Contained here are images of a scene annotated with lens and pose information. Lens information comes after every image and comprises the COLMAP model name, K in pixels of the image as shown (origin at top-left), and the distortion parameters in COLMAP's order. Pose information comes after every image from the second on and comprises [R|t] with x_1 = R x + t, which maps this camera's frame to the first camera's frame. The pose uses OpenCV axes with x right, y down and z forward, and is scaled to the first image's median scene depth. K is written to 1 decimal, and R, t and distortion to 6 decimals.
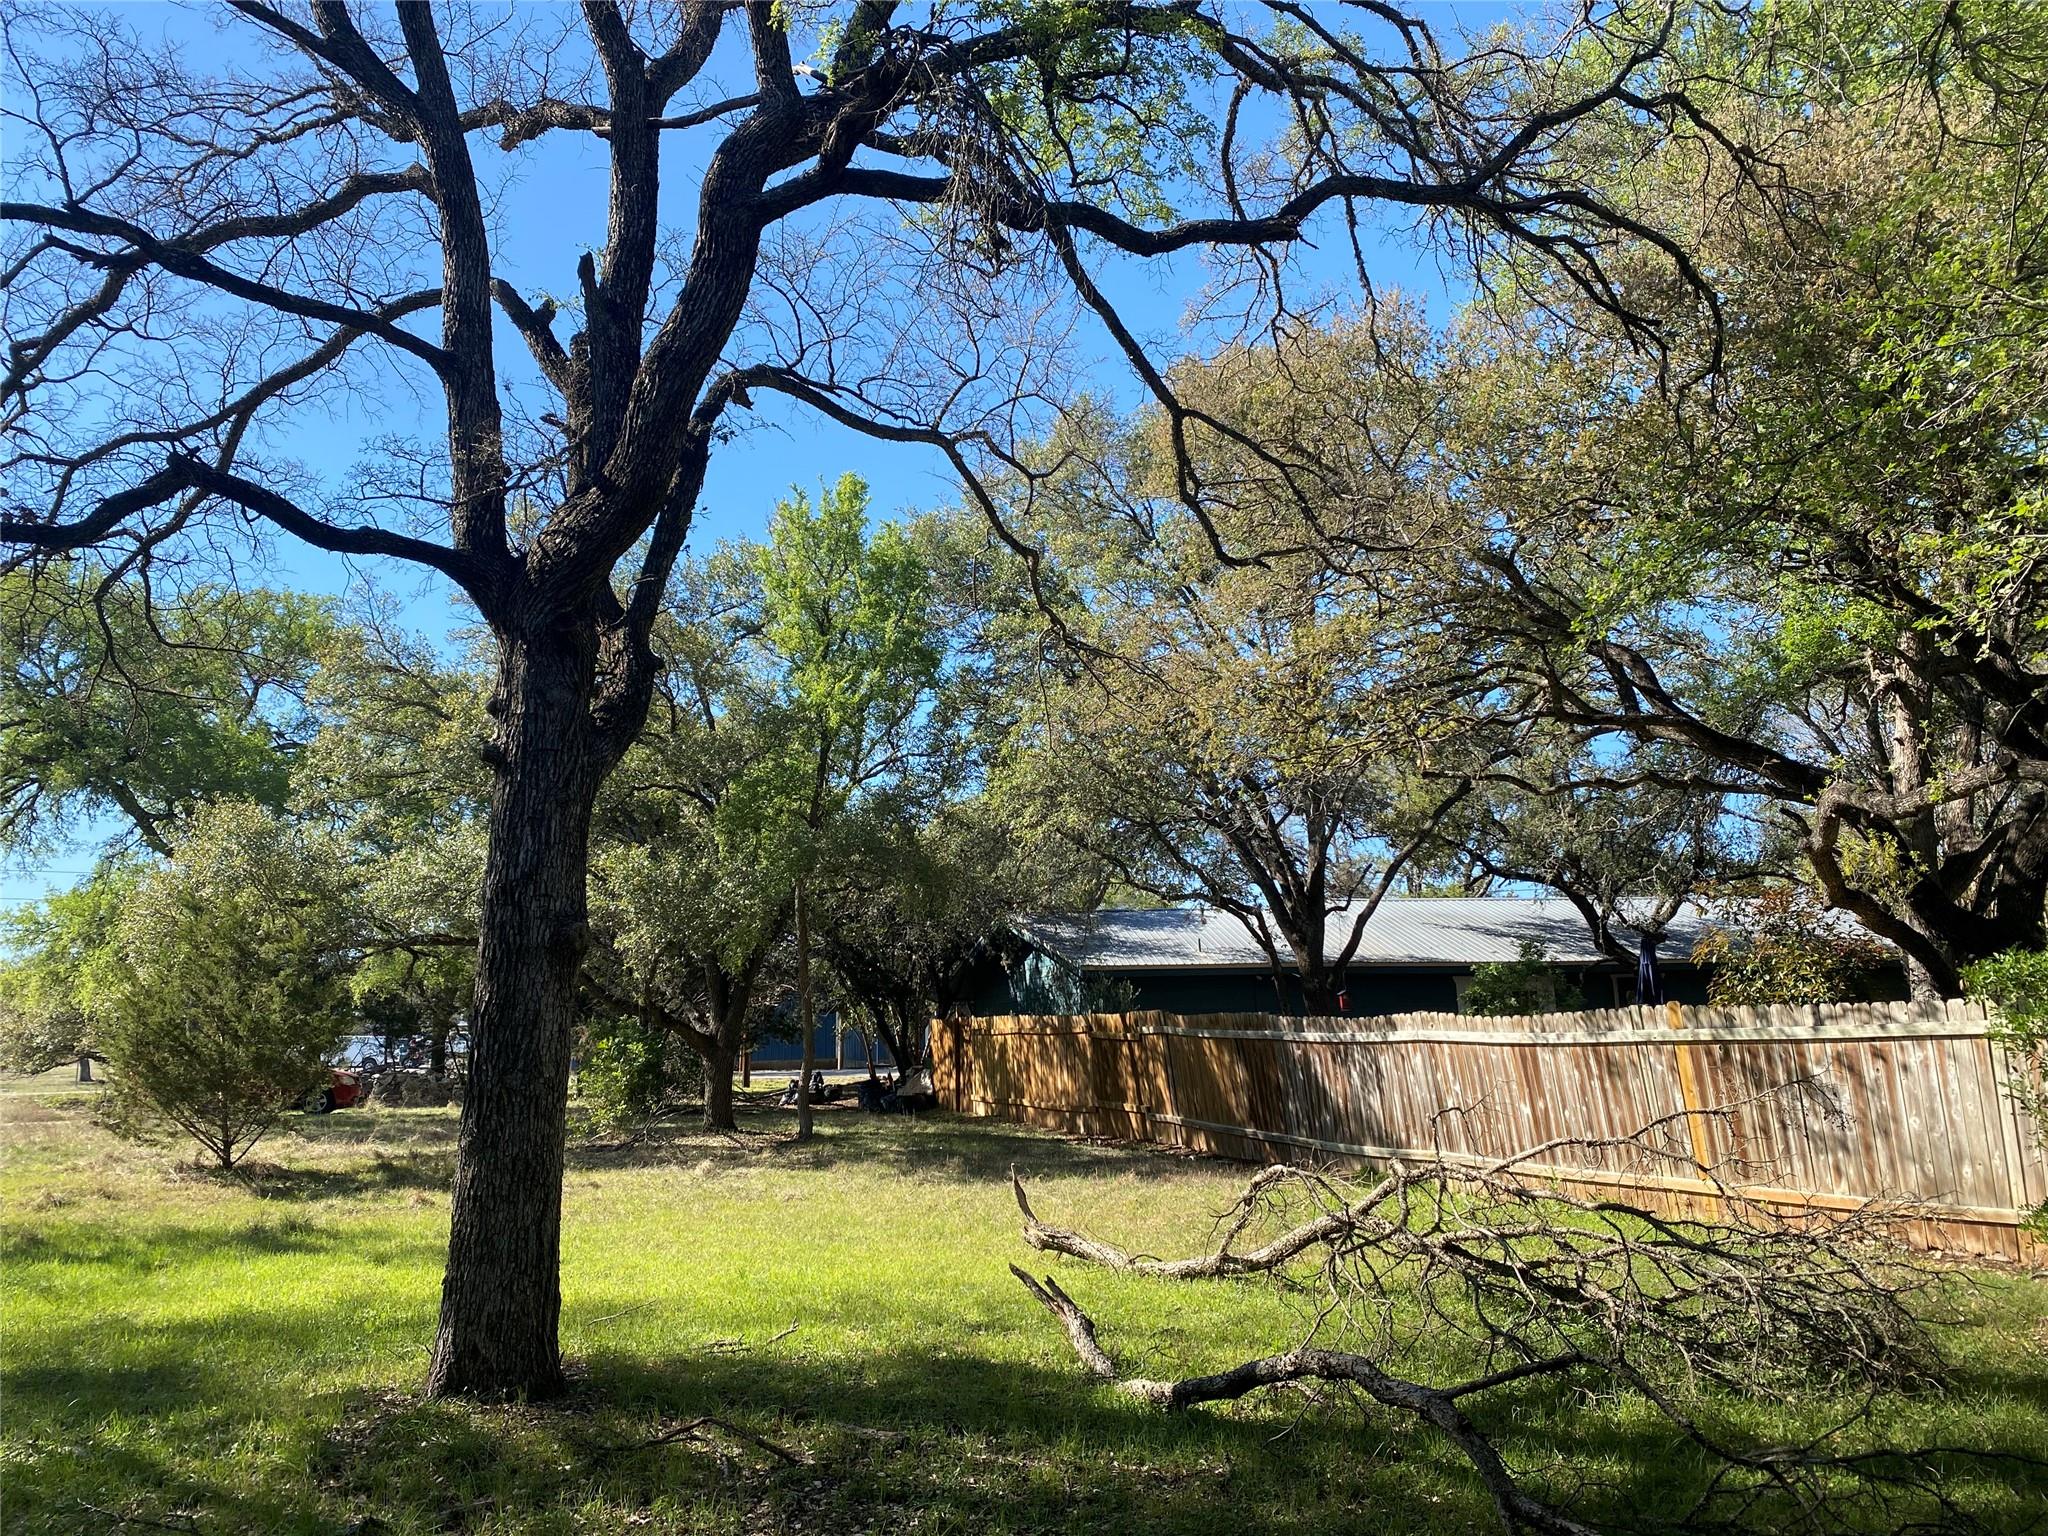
lens RADIAL K [[1560.2, 0, 1027.9], [0, 1560.2, 763.2], [0, 0, 1]] dist [0.040014, -0.041312]
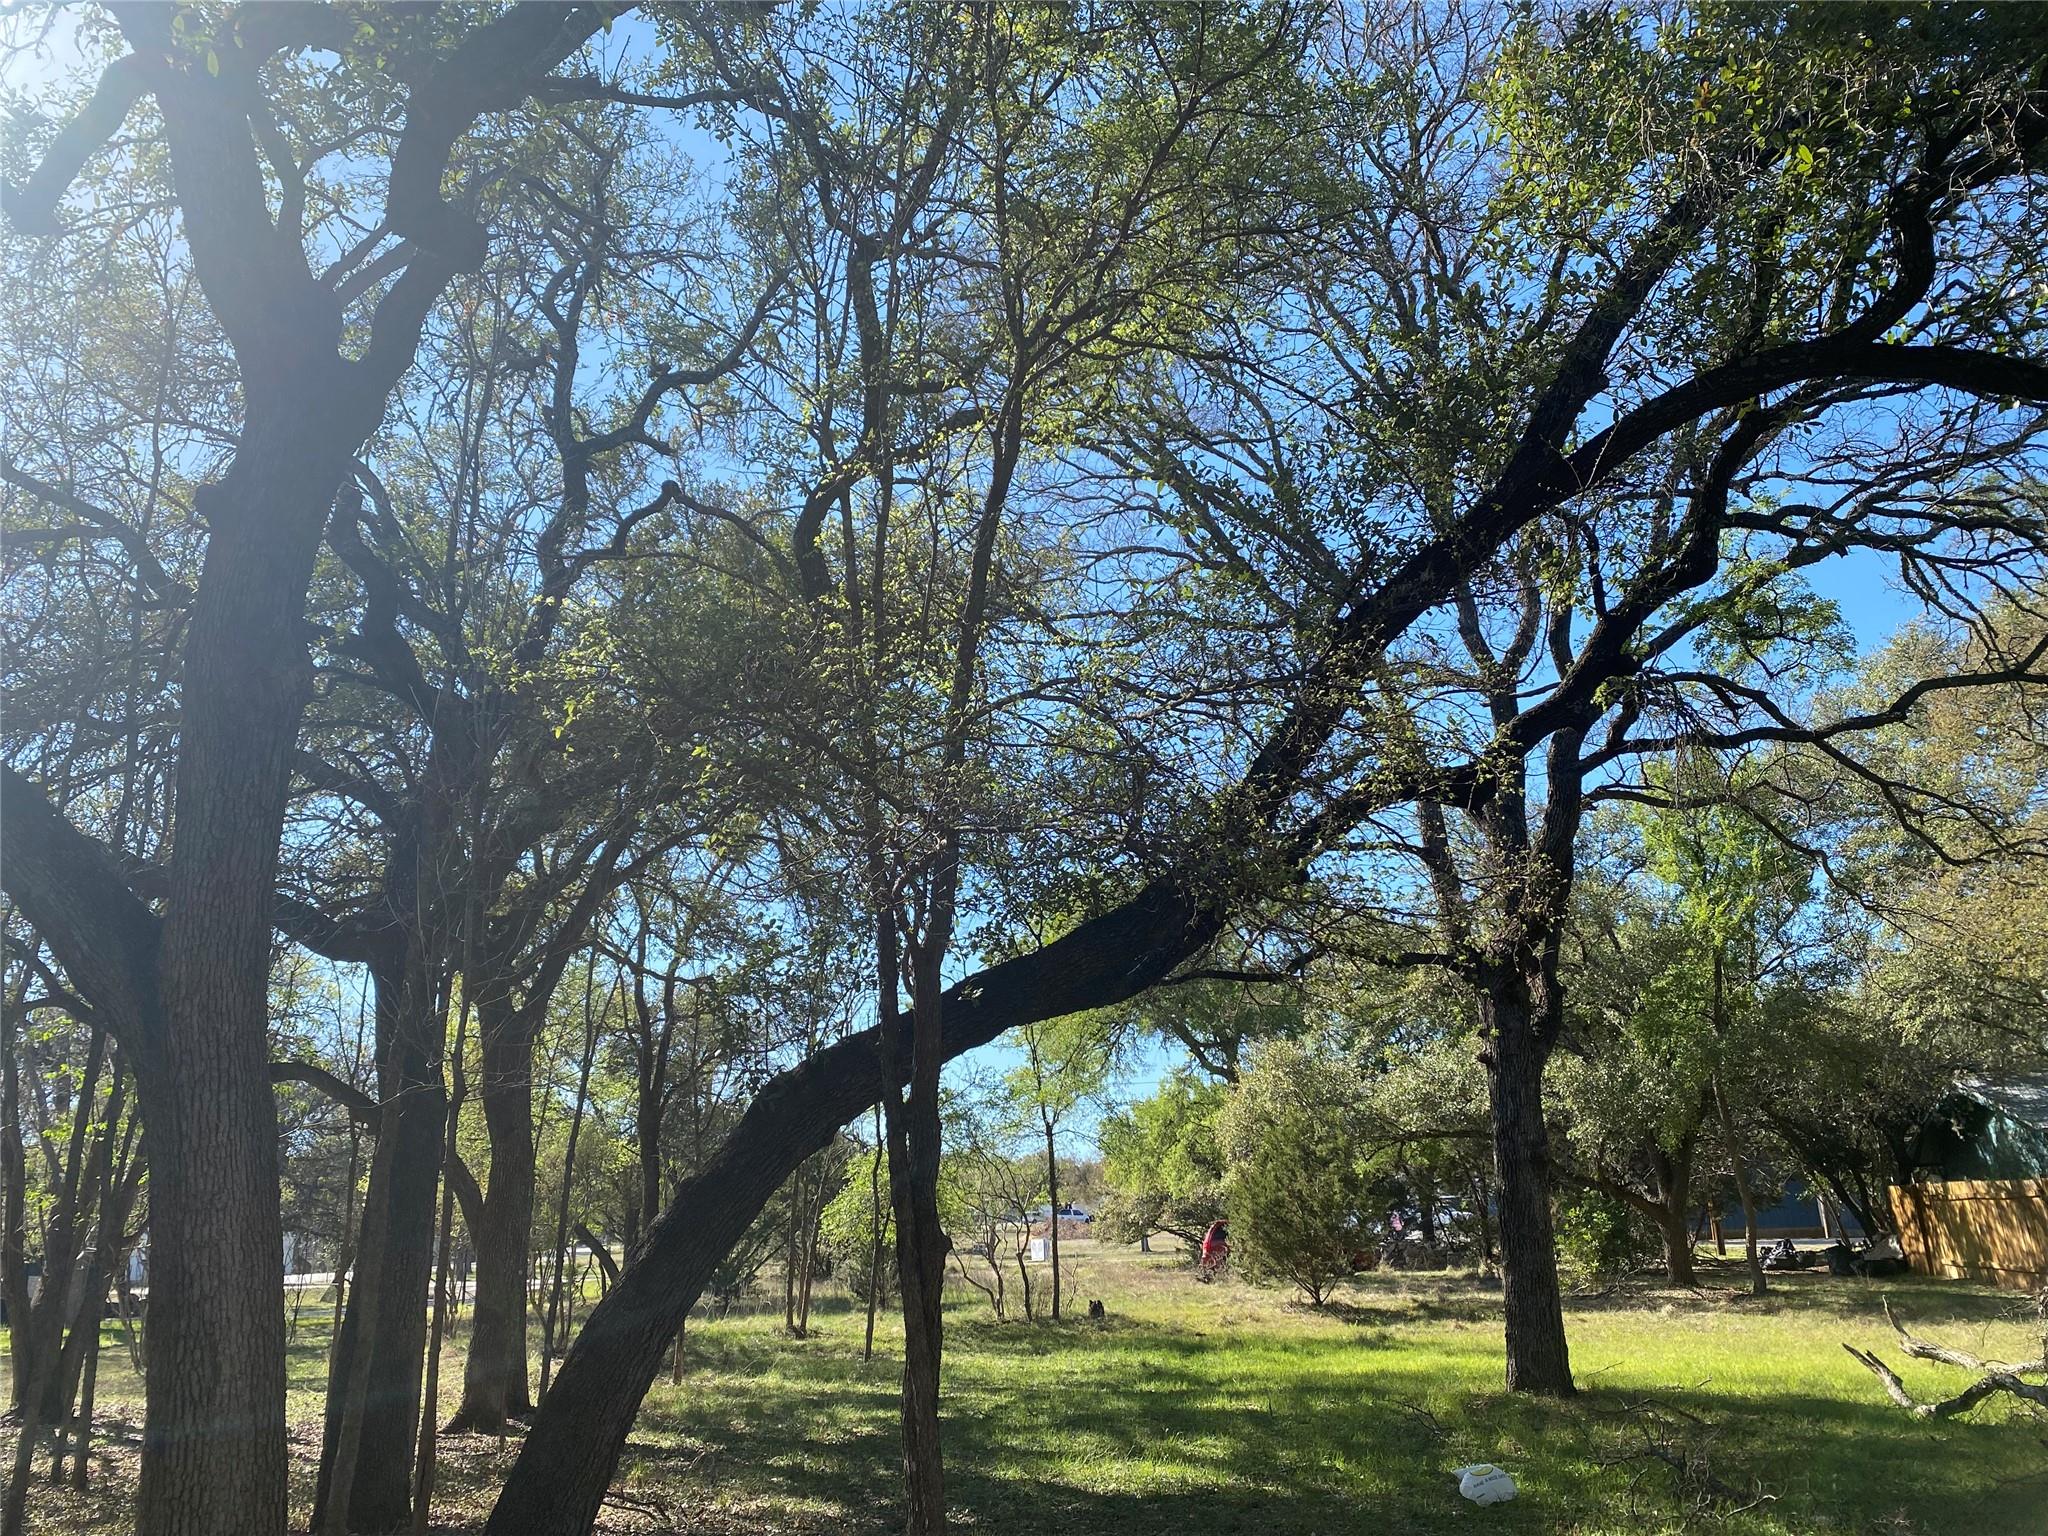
lens RADIAL K [[1560.2, 0, 1009.6], [0, 1560.2, 770.0], [0, 0, 1]] dist [0.040014, -0.041312]
pose [[0.828531, -0.170759, -0.533270, 0.102621], [0.116805, 0.984121, -0.133650, -0.063838], [0.547625, 0.048444, 0.835320, -0.368715]]
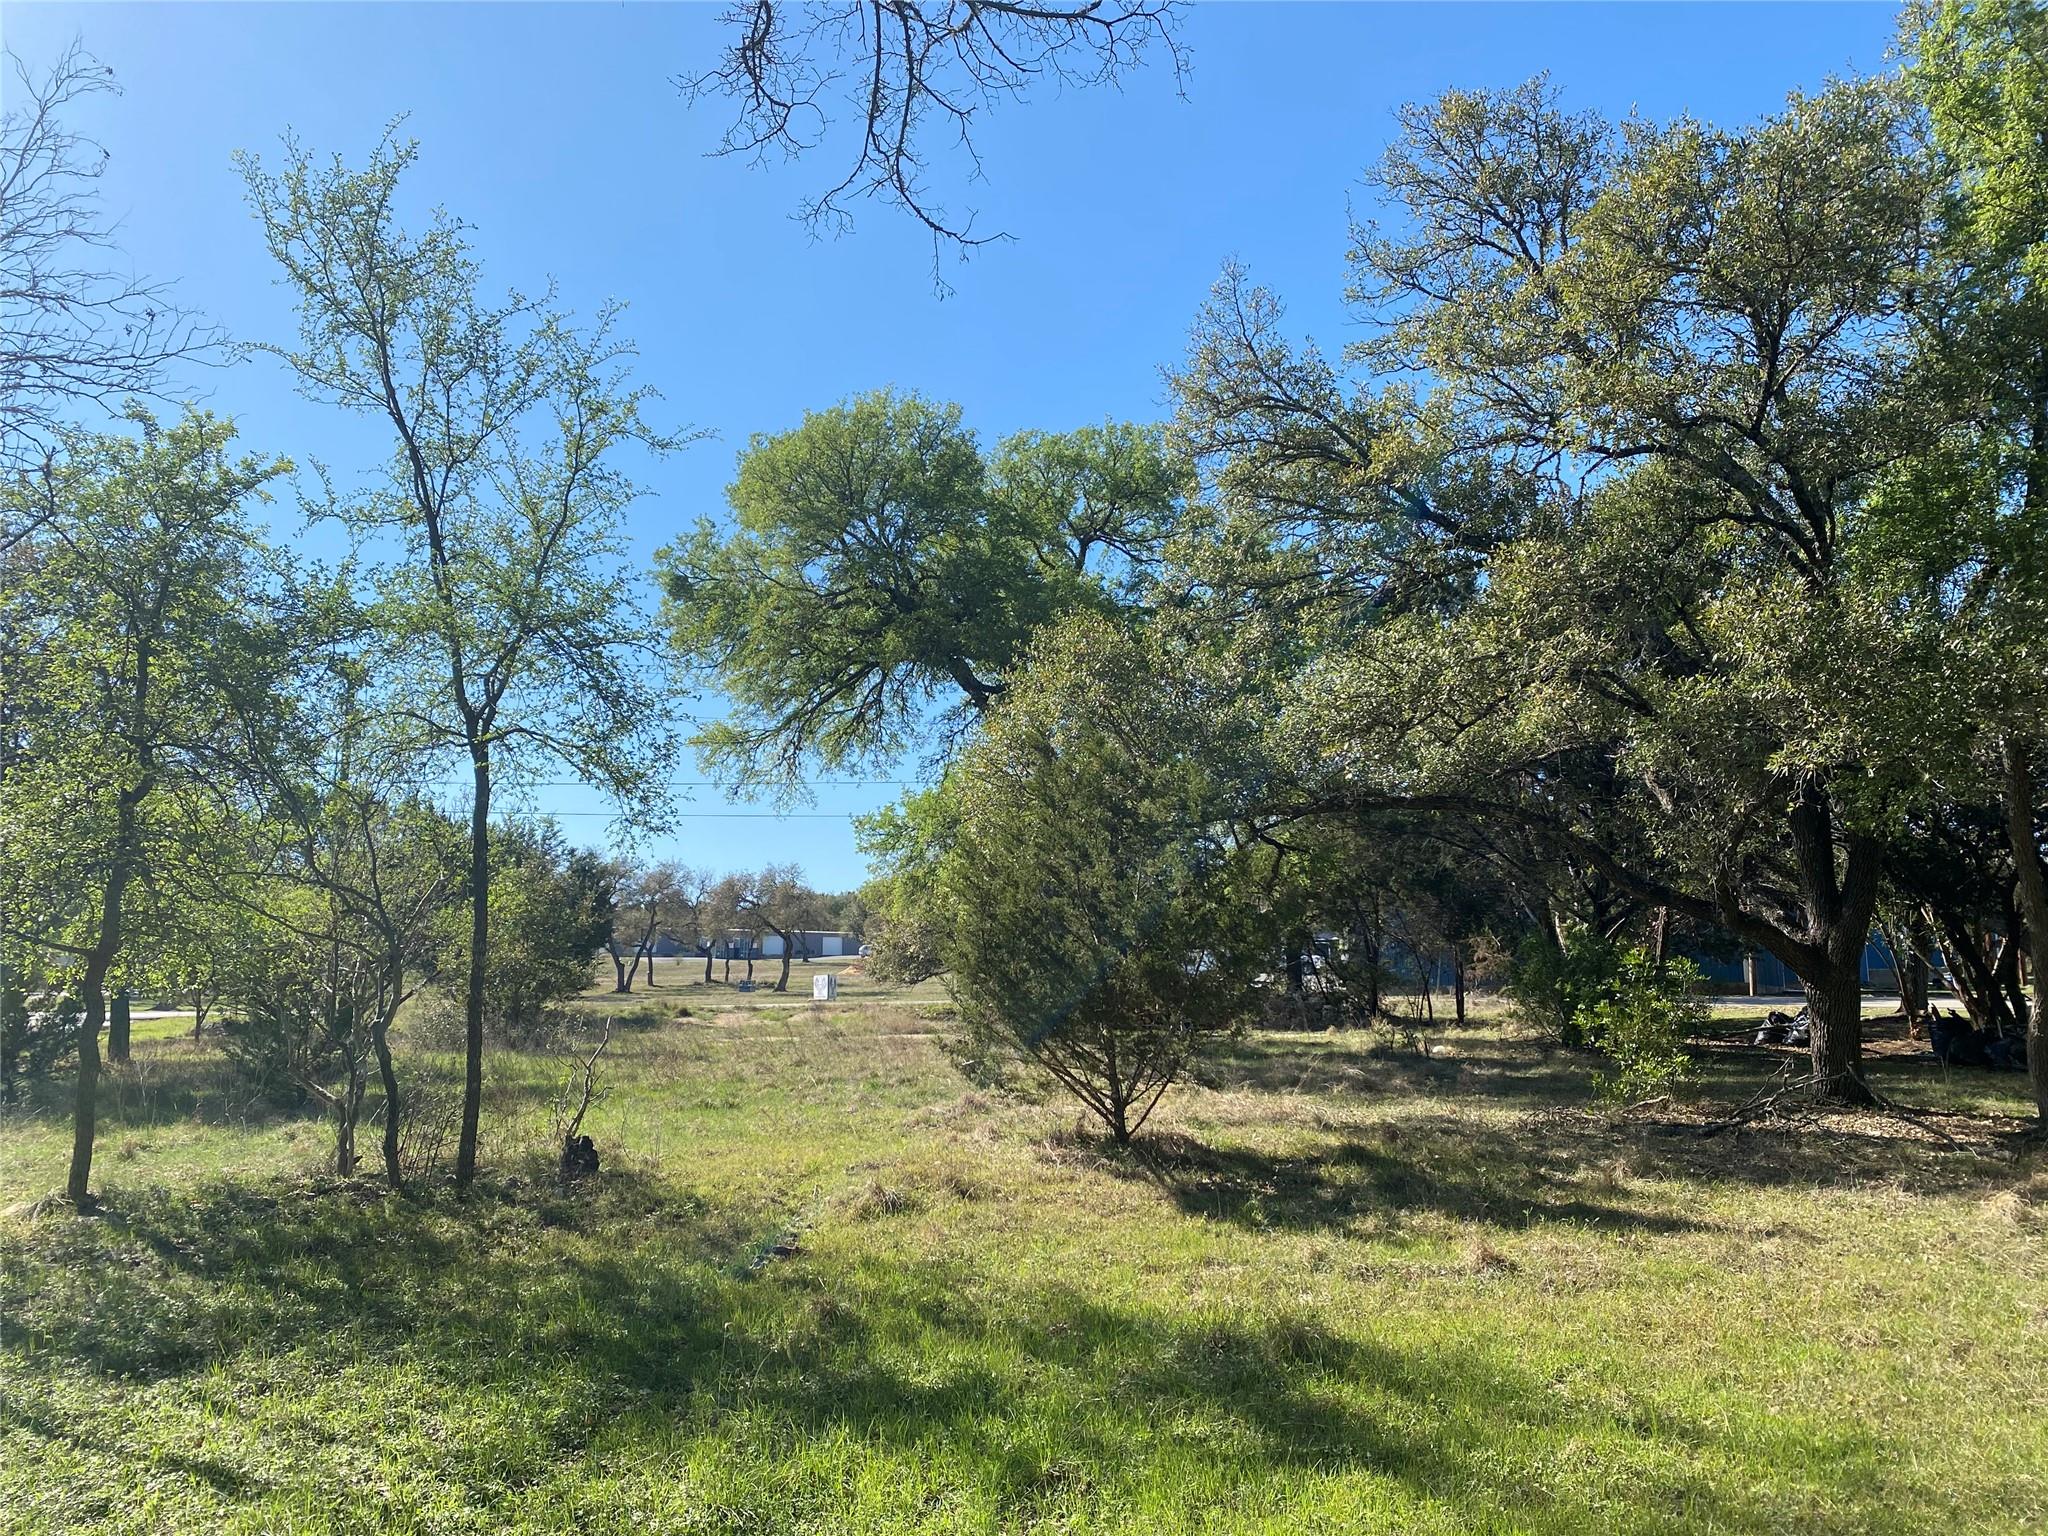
lens RADIAL K [[1560.2, 0, 1035.0], [0, 1560.2, 767.4], [0, 0, 1]] dist [0.040014, -0.041312]
pose [[0.882948, -0.052558, -0.466520, -0.230615], [0.077702, 0.996369, 0.034810, 0.078342], [0.462996, -0.066985, 0.883825, 0.422165]]
